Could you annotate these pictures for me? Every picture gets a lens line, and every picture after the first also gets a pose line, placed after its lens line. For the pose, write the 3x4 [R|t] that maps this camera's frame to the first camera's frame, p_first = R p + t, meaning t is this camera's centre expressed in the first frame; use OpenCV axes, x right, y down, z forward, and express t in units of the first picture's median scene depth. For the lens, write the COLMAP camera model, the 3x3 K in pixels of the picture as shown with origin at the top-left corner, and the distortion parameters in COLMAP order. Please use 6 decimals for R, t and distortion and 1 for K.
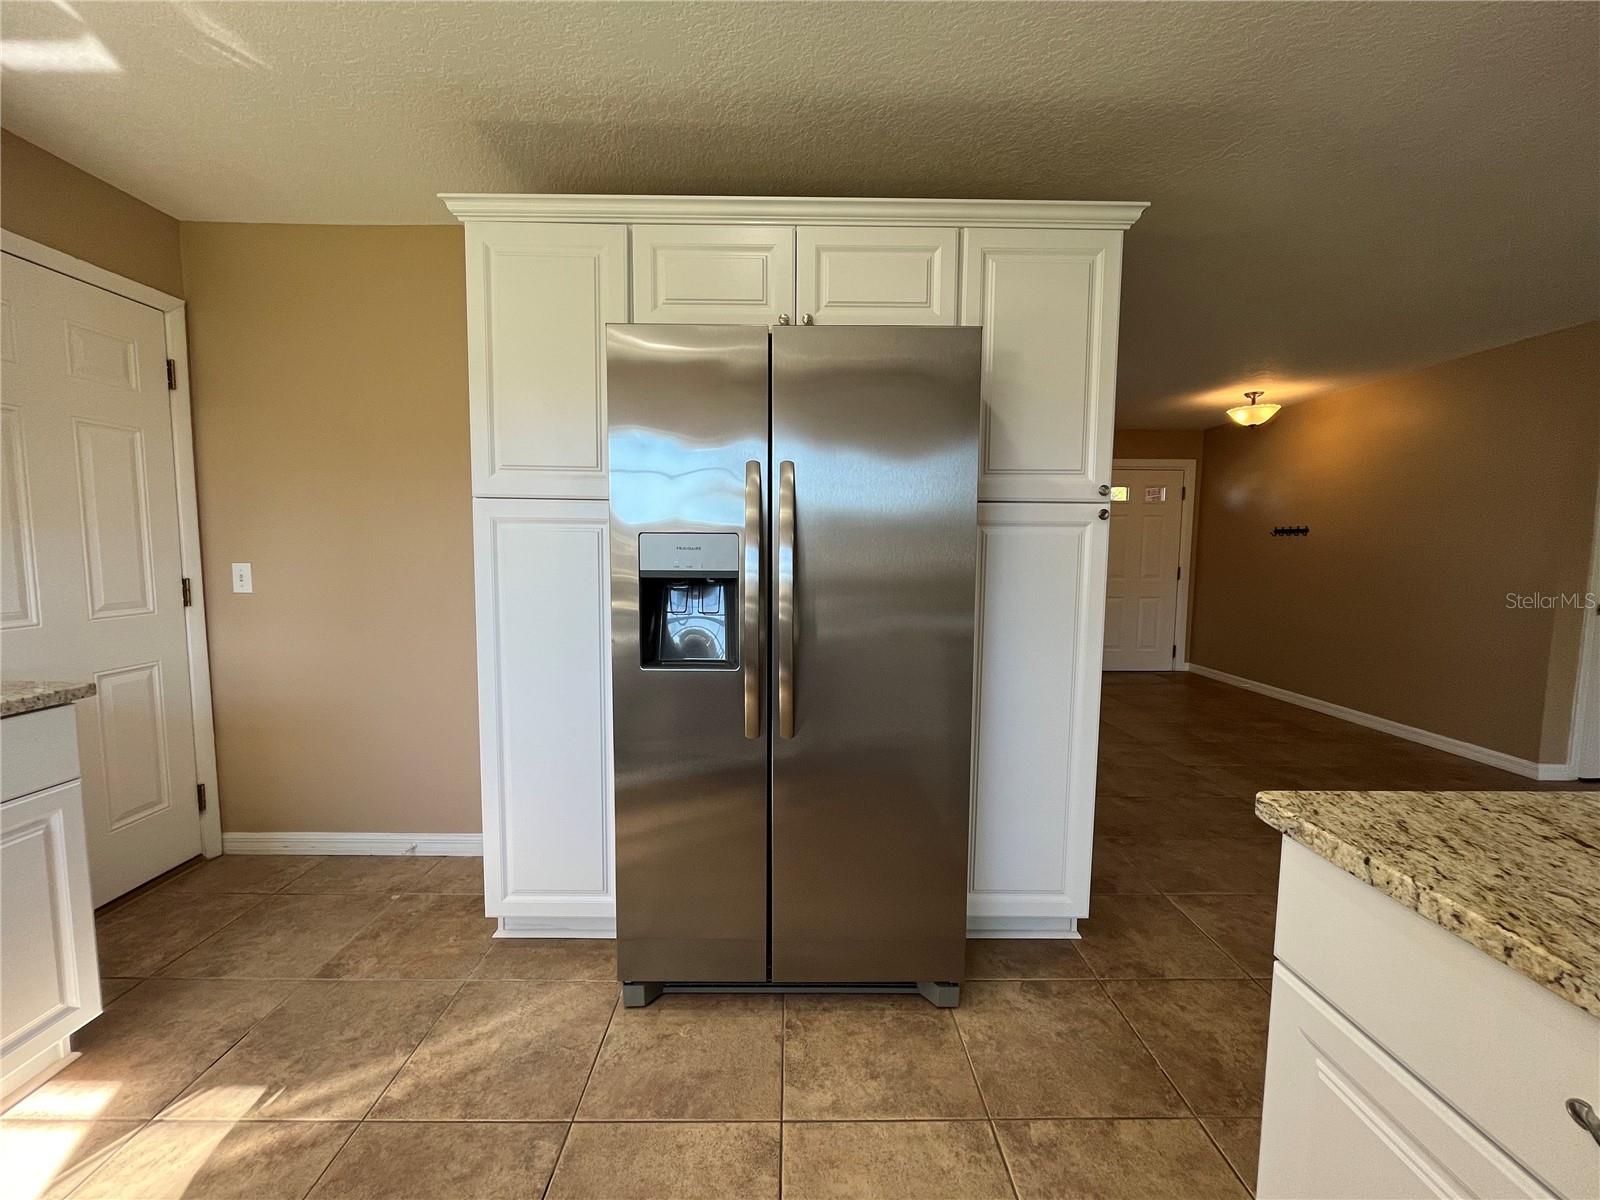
lens RADIAL K [[646.0, 0, 799.6], [0, 646.0, 608.2], [0, 0, 1]] dist [-0.004329, 0.000364]
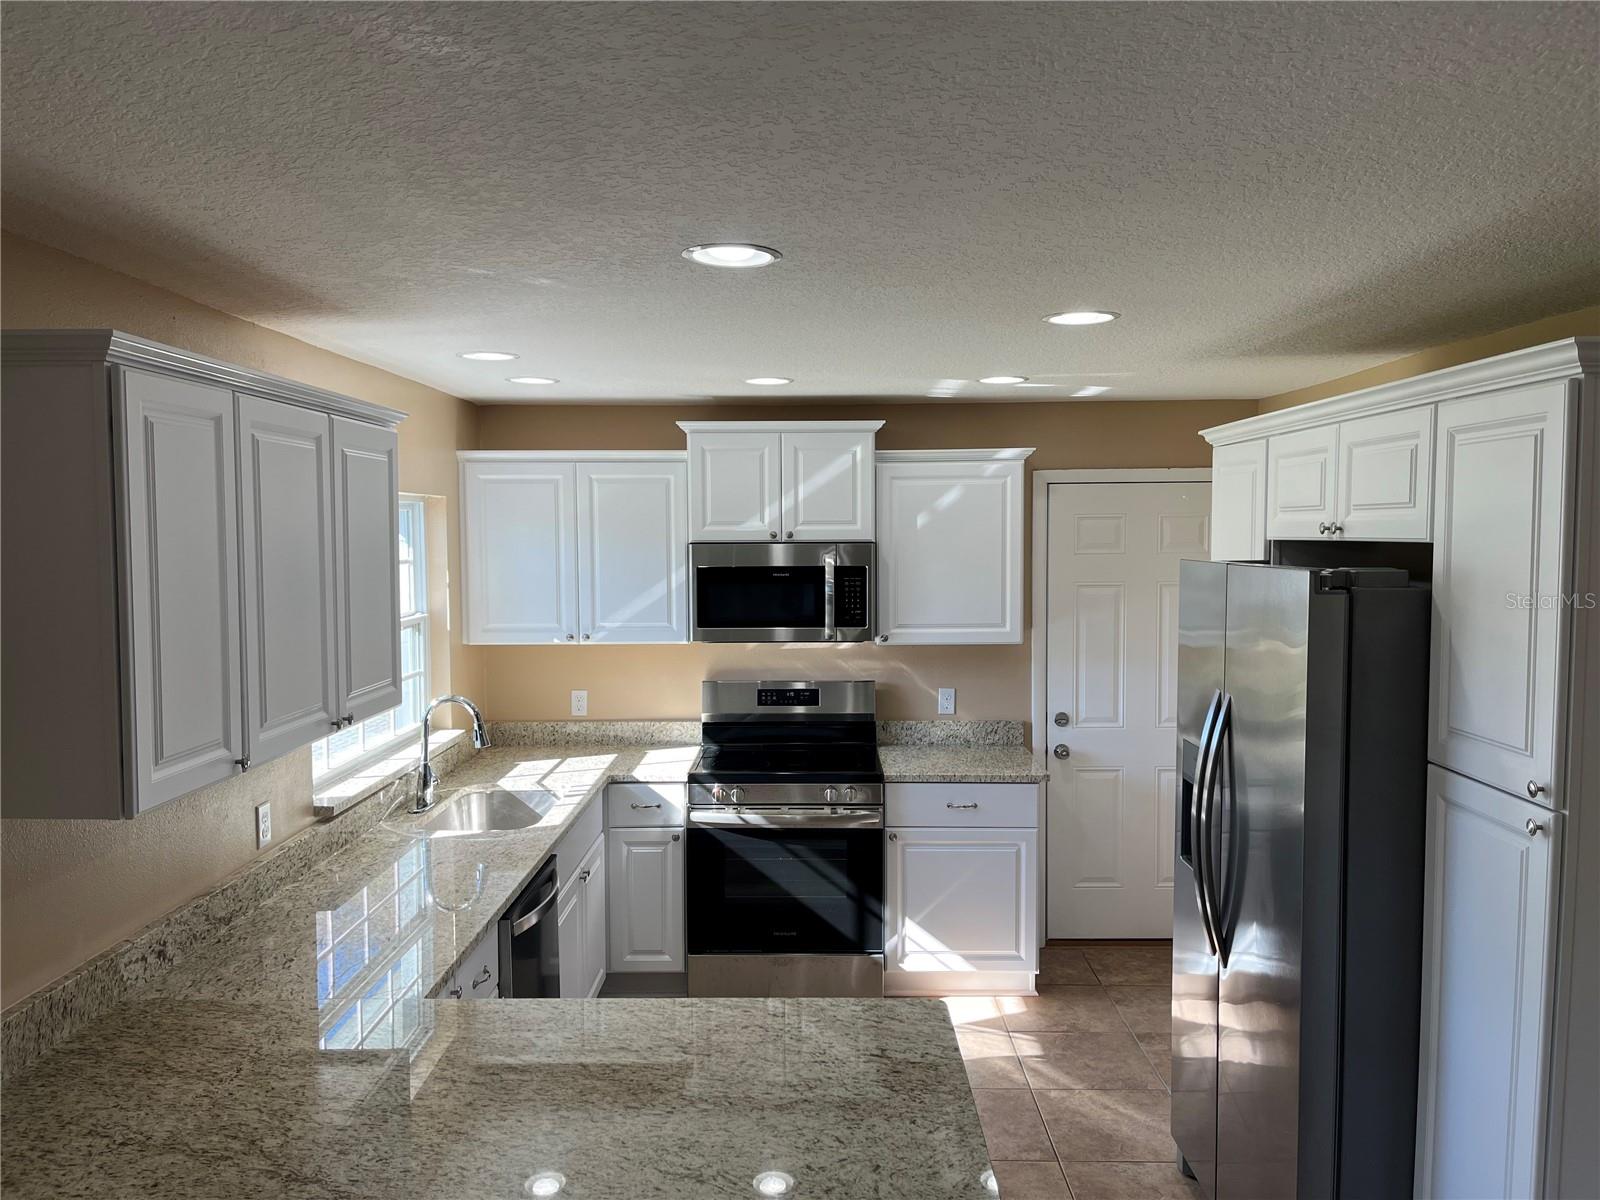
lens RADIAL K [[1205.0, 0, 805.8], [0, 1205.0, 610.6], [0, 0, 1]] dist [0.013550, -0.000556]
pose [[-0.015215, 0.059676, -0.998102, 1.907293], [-0.093748, 0.993735, 0.060844, -0.414684], [0.995480, 0.094496, -0.009525, 0.344070]]
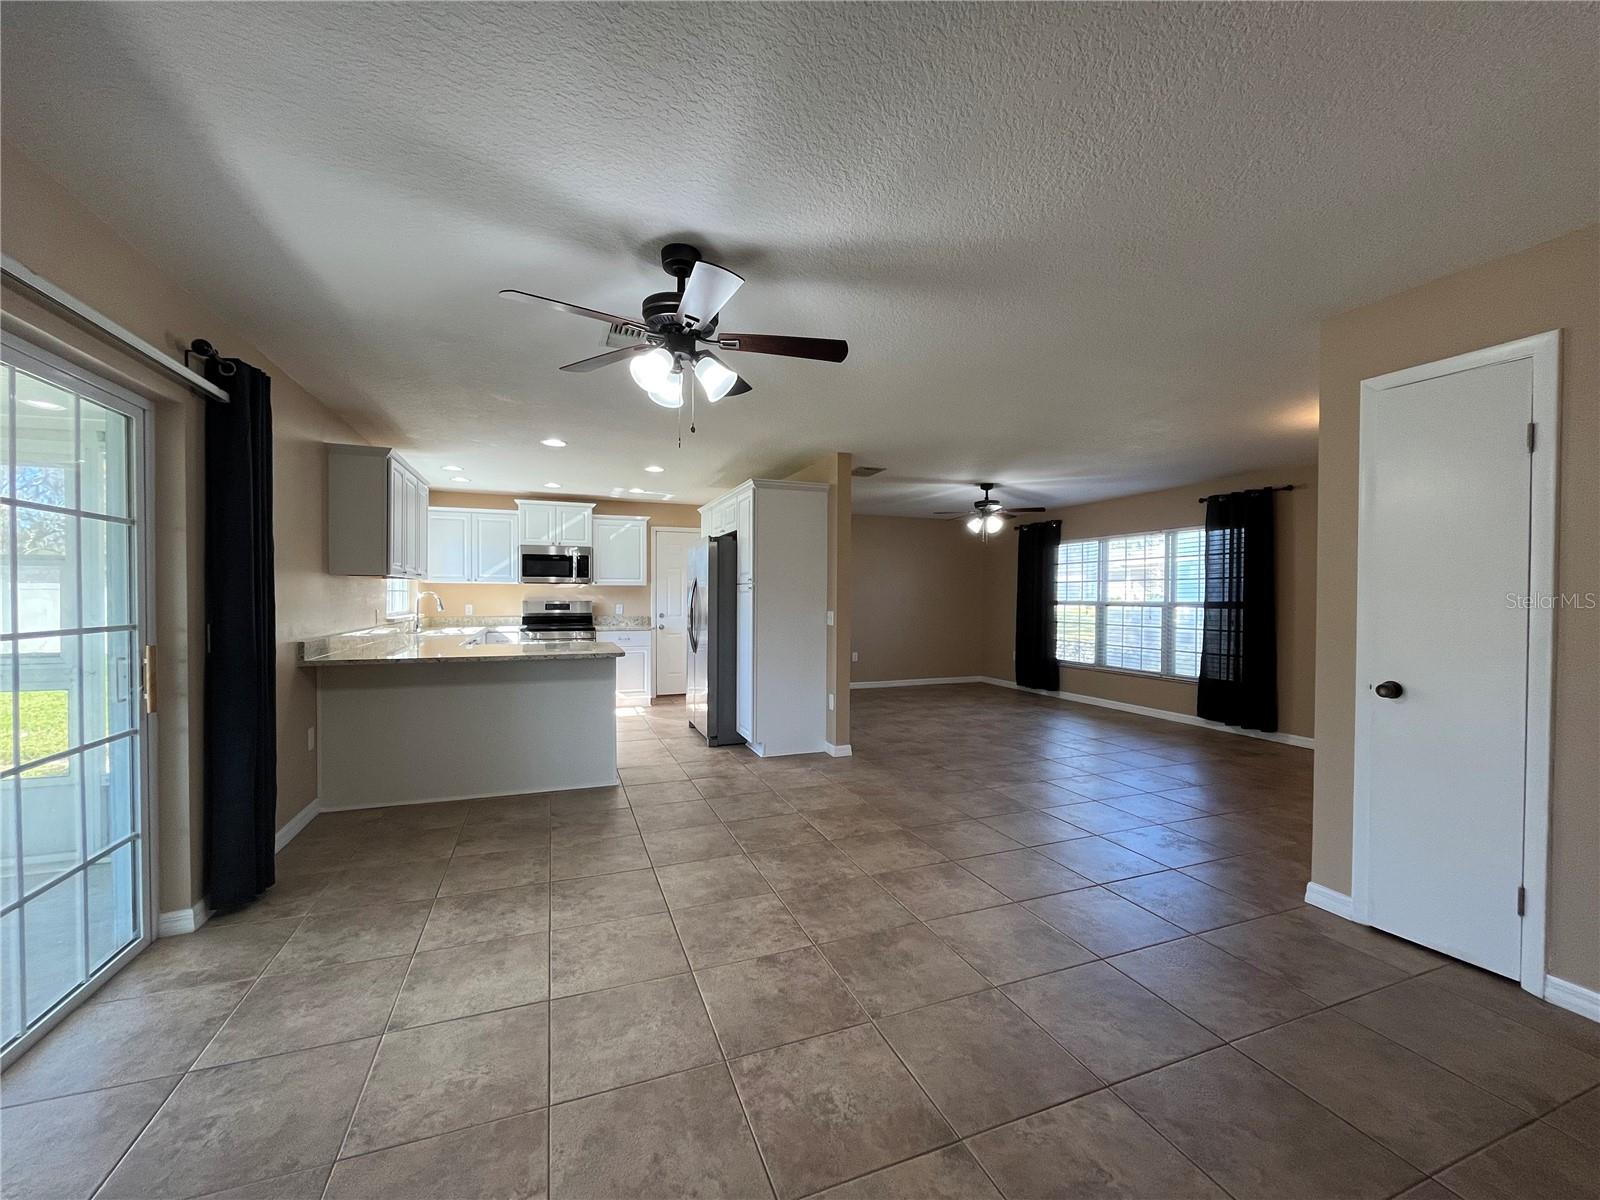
lens RADIAL K [[646.0, 0, 799.9], [0, 646.0, 604.1], [0, 0, 1]] dist [-0.004329, 0.000364]
pose [[0.355171, 0.006092, -0.934782, 3.707528], [-0.093583, 0.995187, -0.029071, -0.006227], [0.930105, 0.097805, 0.354031, 0.259419]]
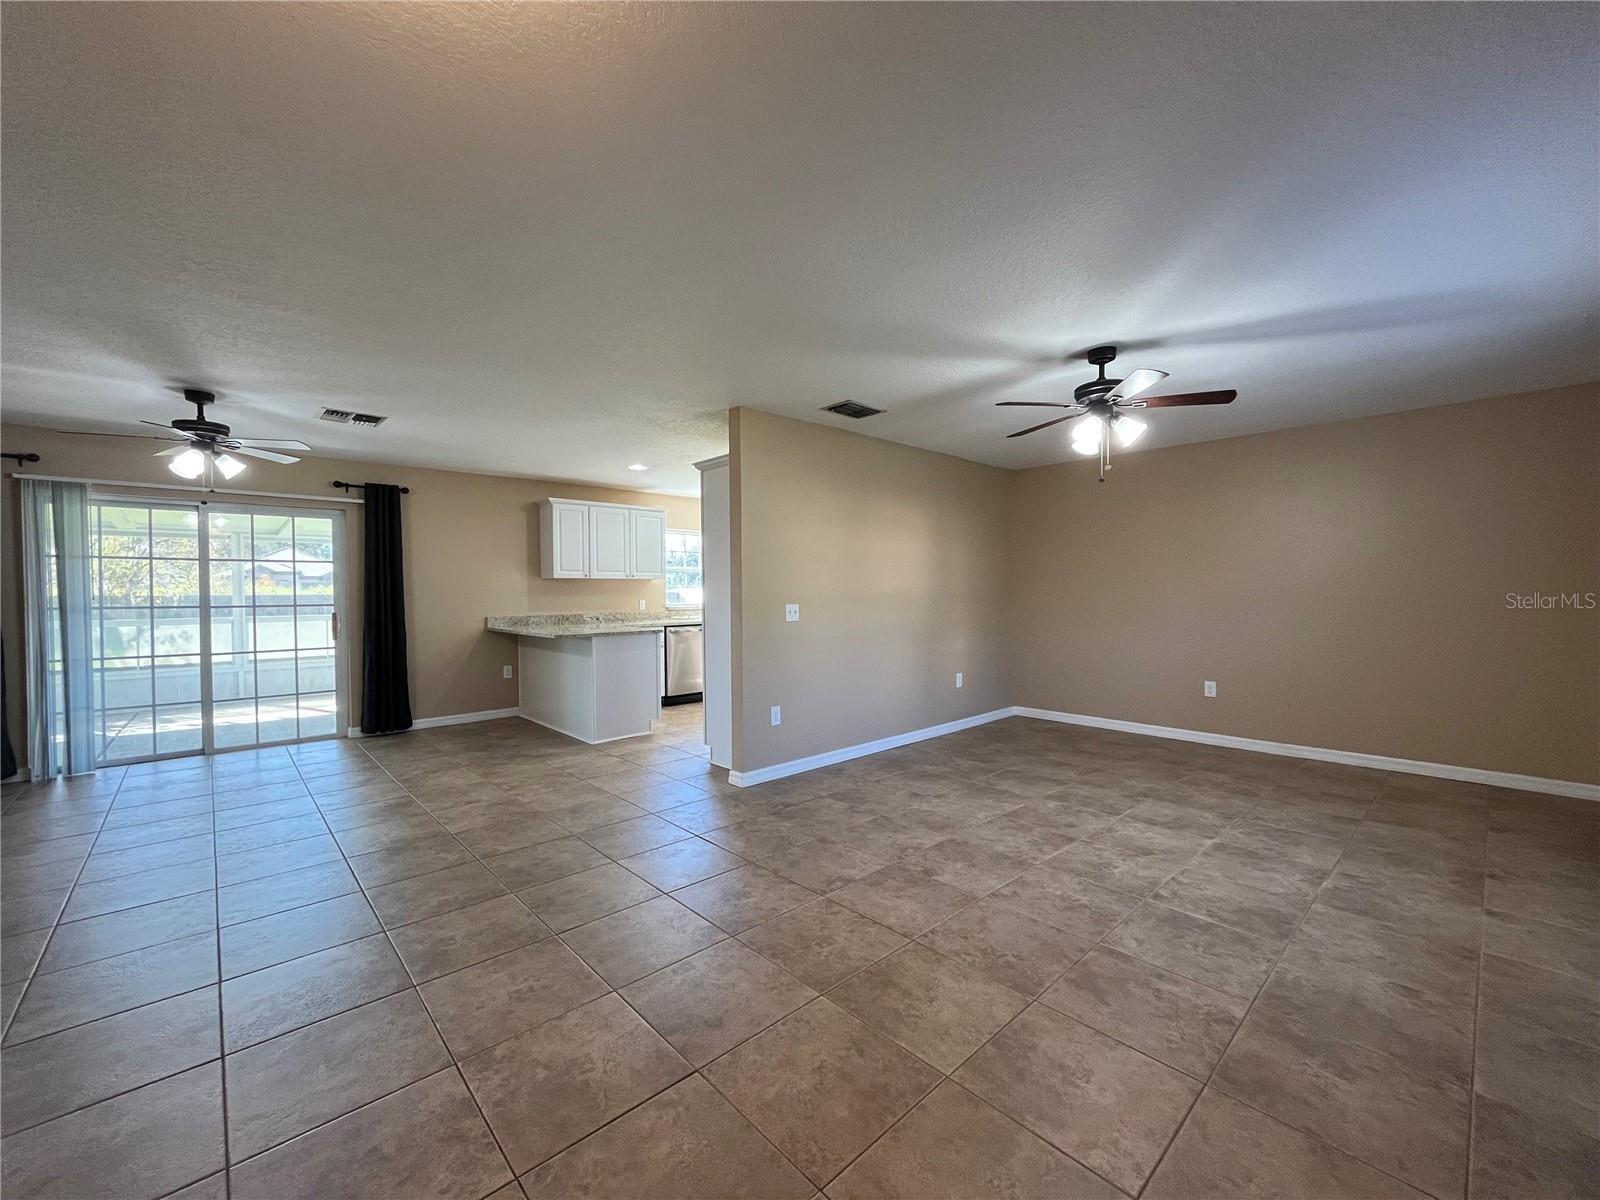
lens RADIAL K [[646.0, 0, 787.5], [0, 646.0, 596.8], [0, 0, 1]] dist [-0.004329, 0.000364]
pose [[-0.747191, 0.004527, -0.664594, 2.299638], [-0.061481, 0.995218, 0.075900, -0.338280], [0.661760, 0.097572, -0.743340, 3.766556]]
